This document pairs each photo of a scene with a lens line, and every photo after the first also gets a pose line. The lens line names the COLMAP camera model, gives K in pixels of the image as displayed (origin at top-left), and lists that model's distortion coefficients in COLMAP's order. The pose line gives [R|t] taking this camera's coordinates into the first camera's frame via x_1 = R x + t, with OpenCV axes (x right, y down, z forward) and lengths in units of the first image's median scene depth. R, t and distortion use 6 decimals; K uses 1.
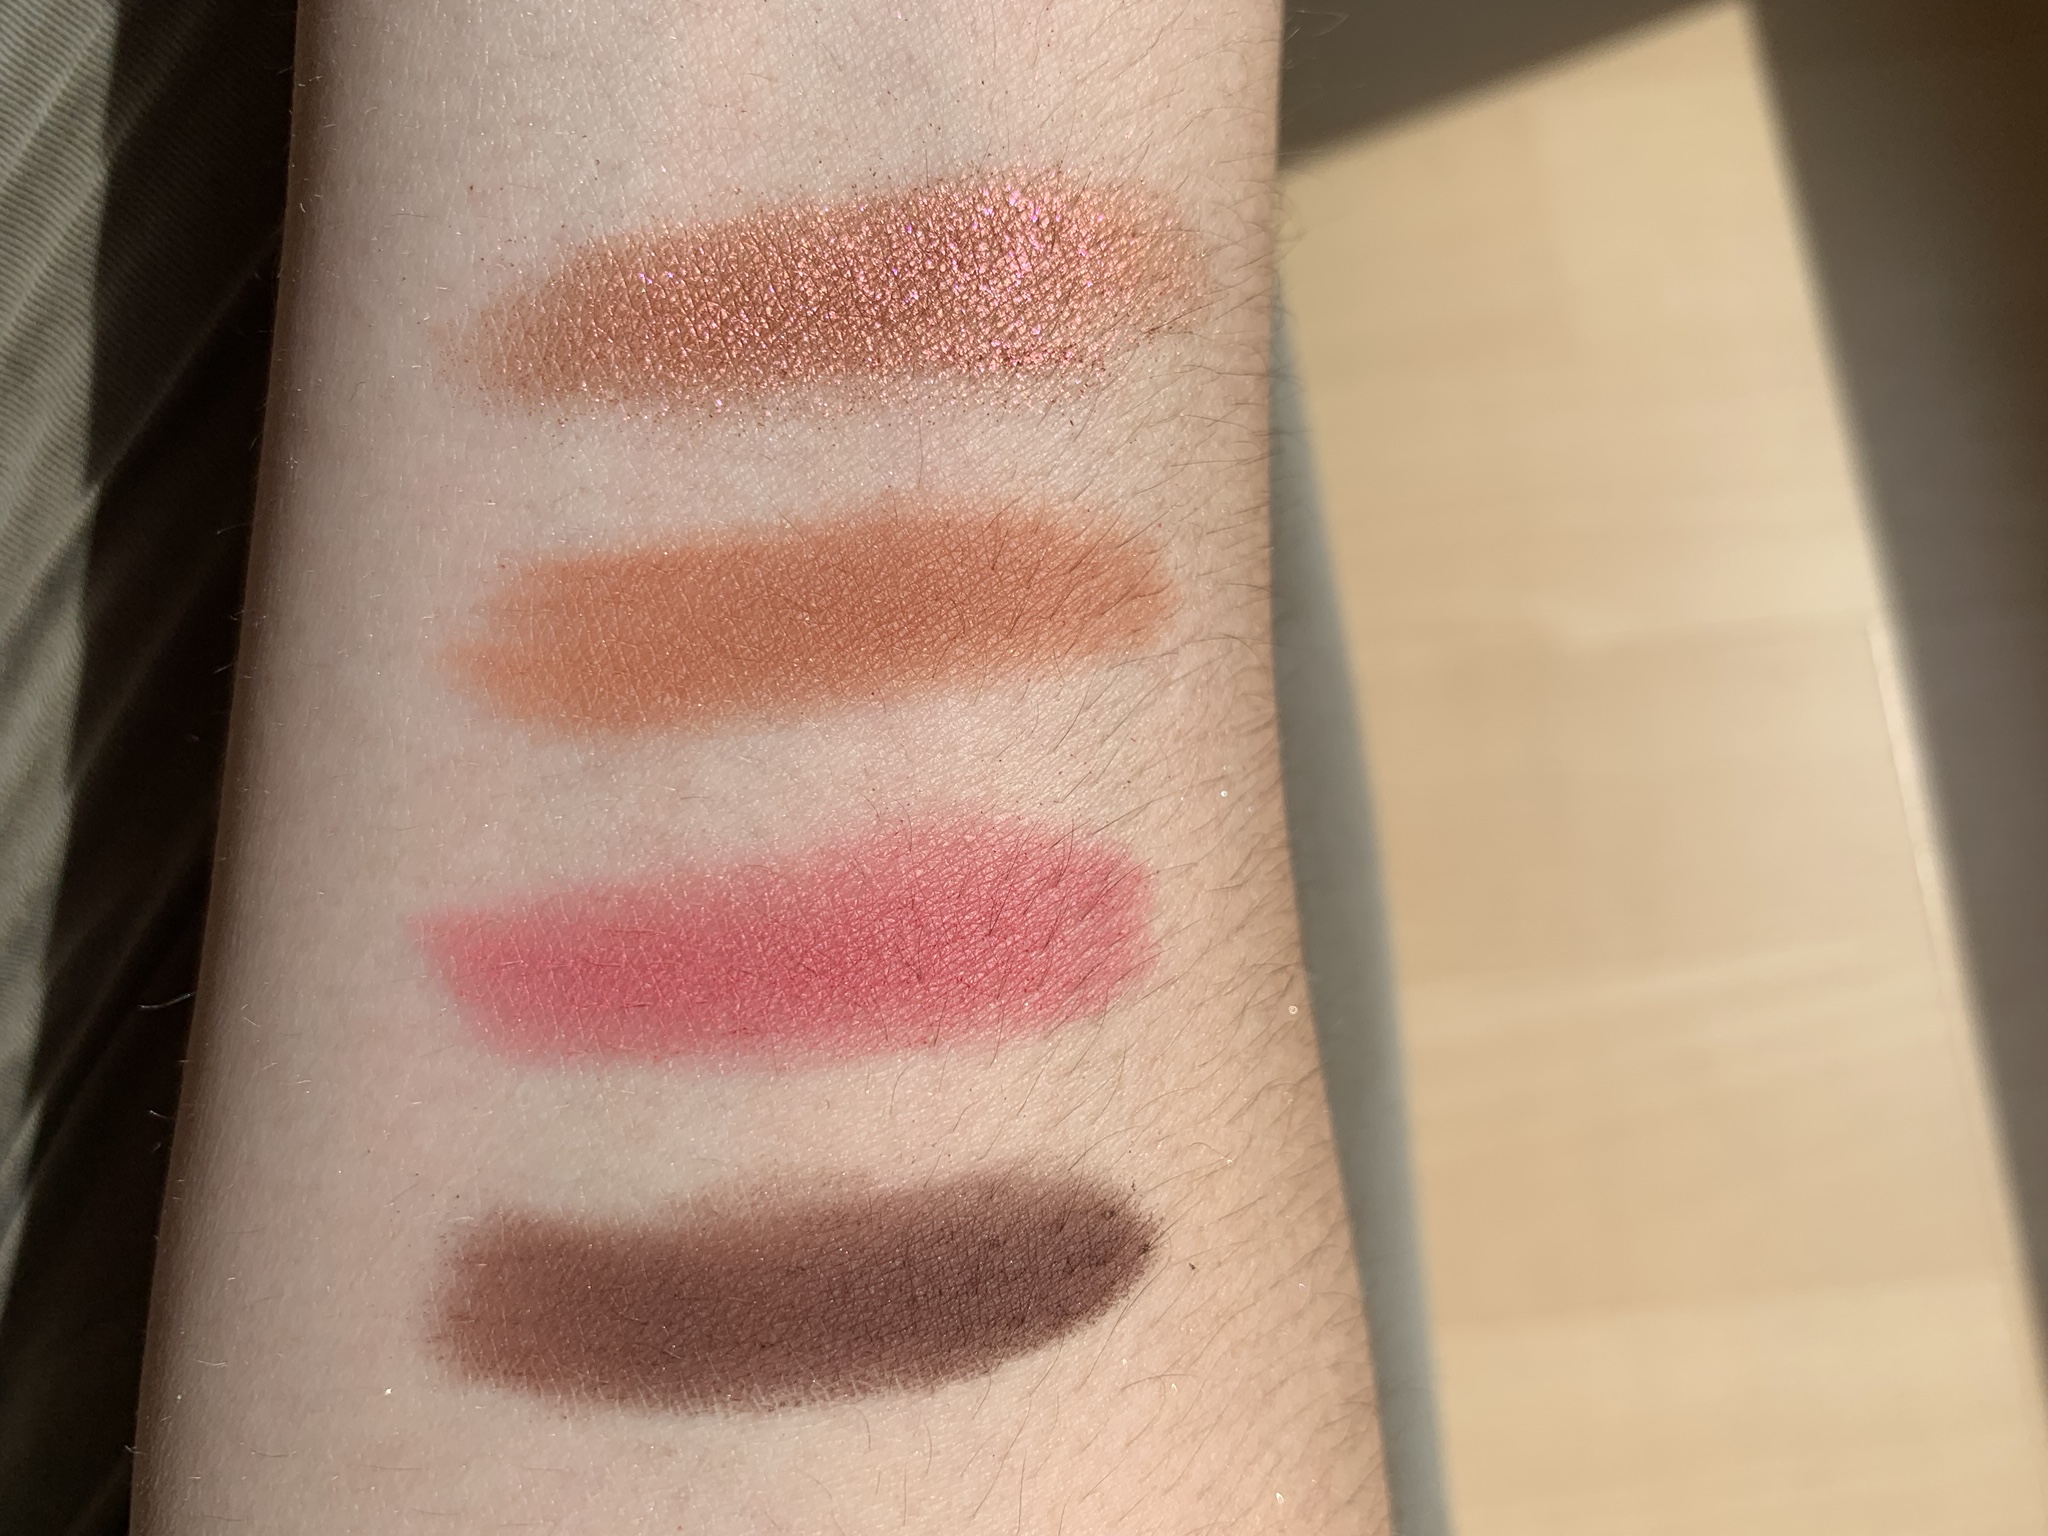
lens RADIAL K [[1570.4, 0, 1024.0], [0, 1570.4, 768.0], [0, 0, 1]] dist [0.174765, -0.536901]
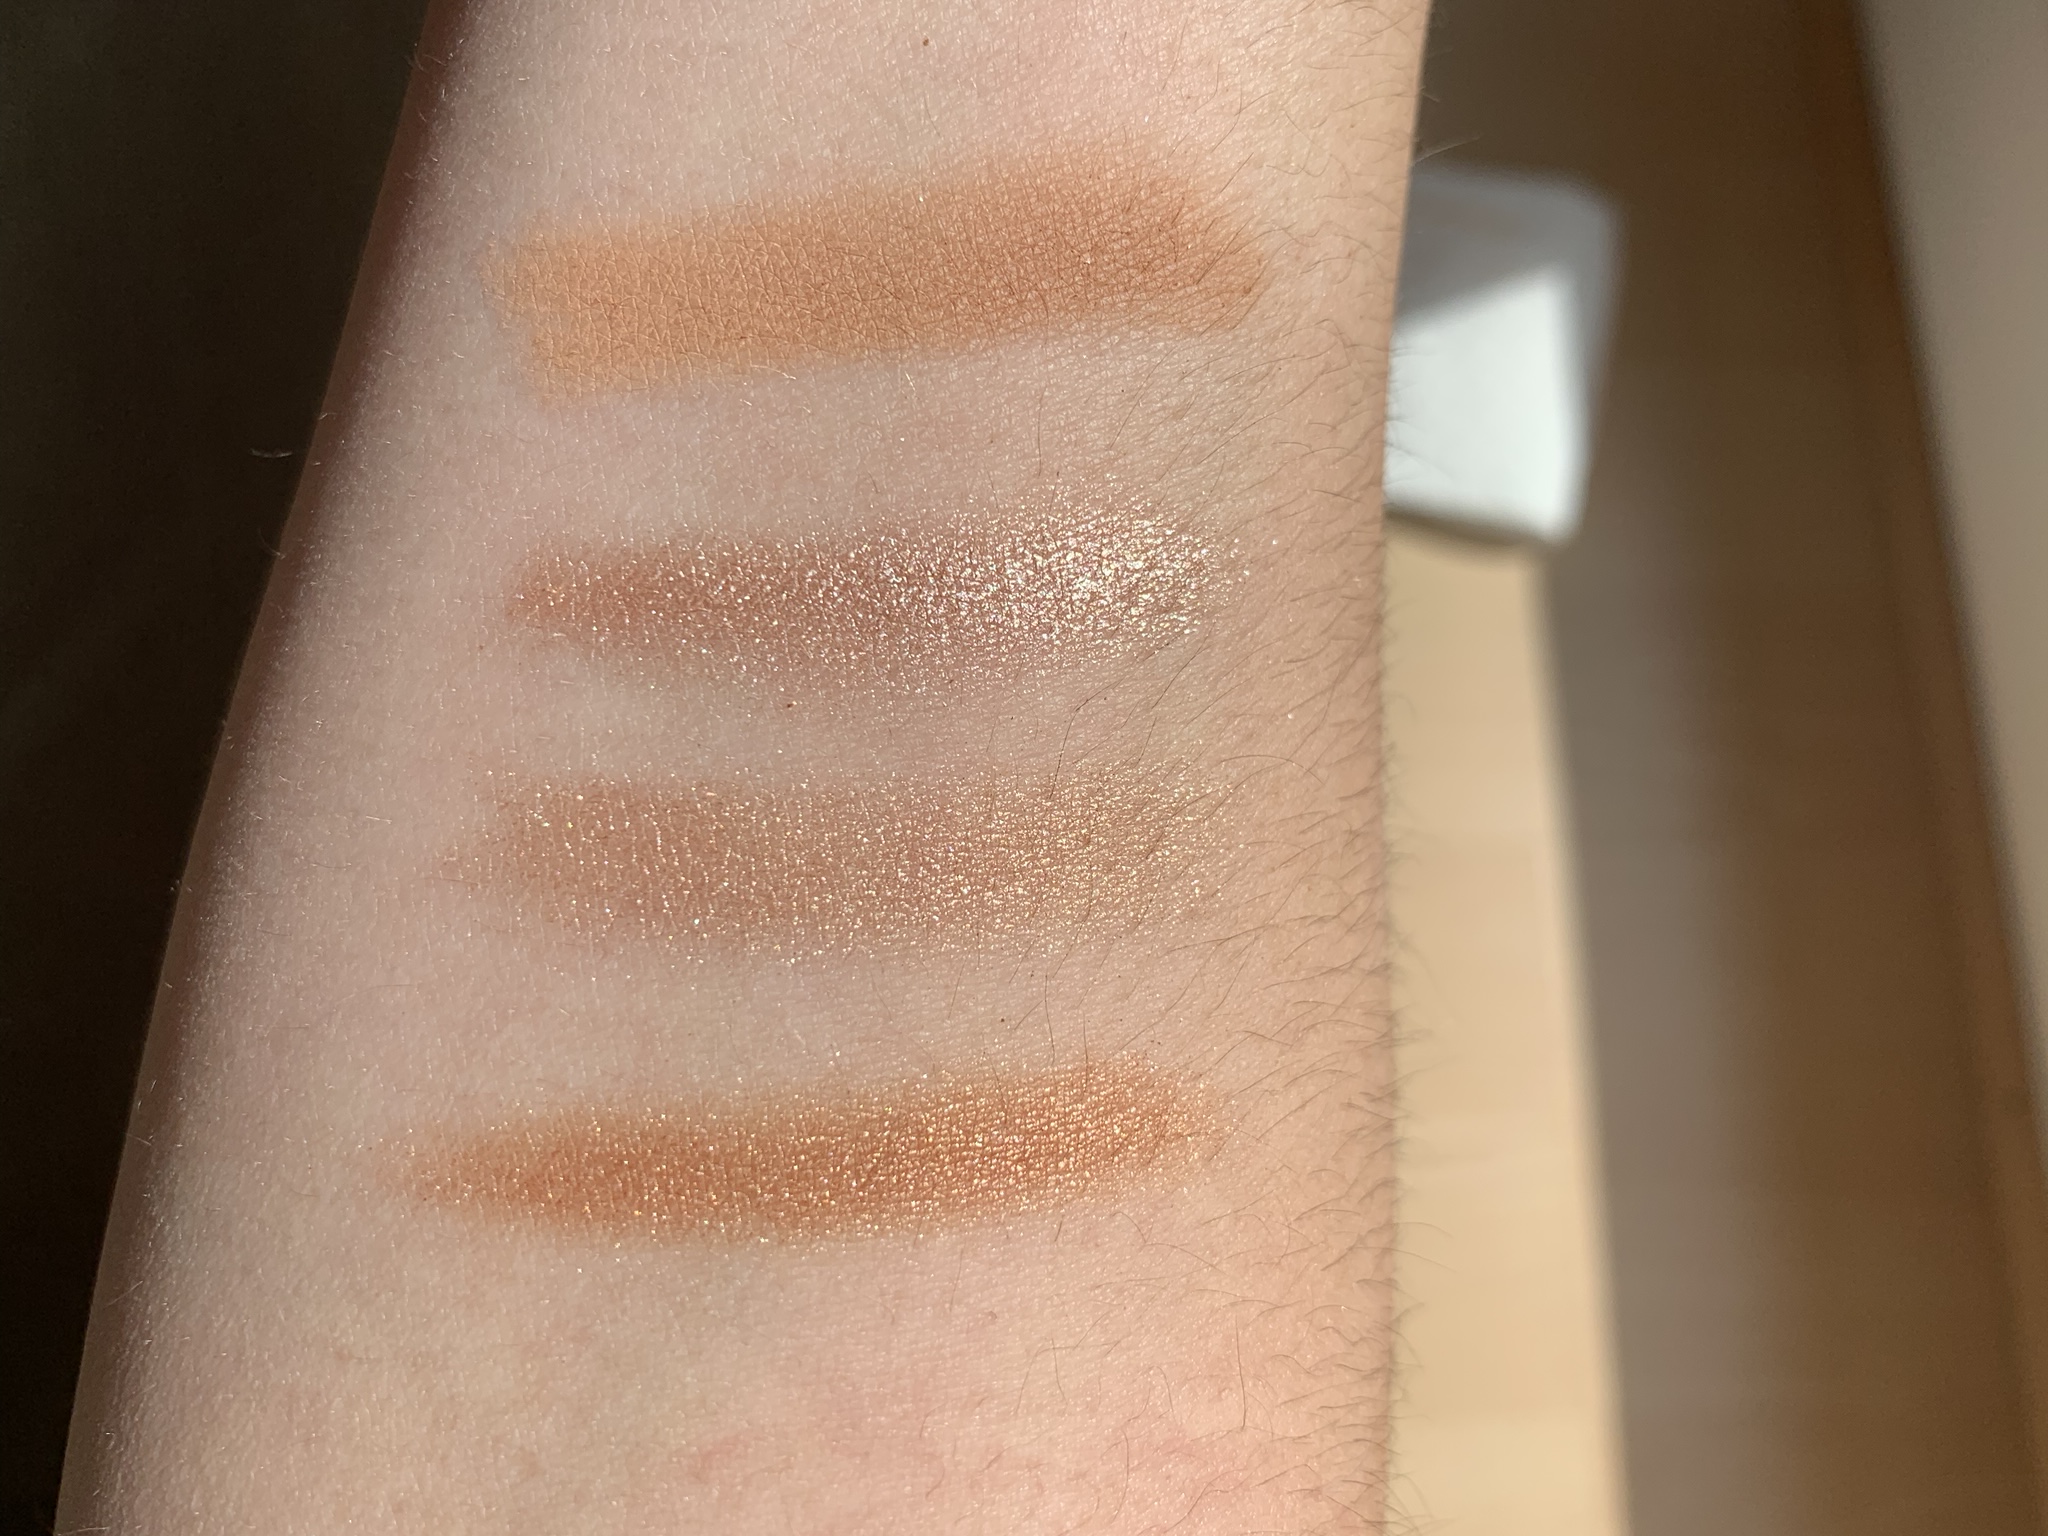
lens RADIAL K [[1570.4, 0, 1024.0], [0, 1570.4, 768.0], [0, 0, 1]] dist [0.174765, -0.536901]
pose [[0.990908, 0.134487, 0.003871, -0.053601], [-0.134234, 0.990175, -0.039180, 0.359106], [-0.009102, 0.038304, 0.999225, 0.011006]]
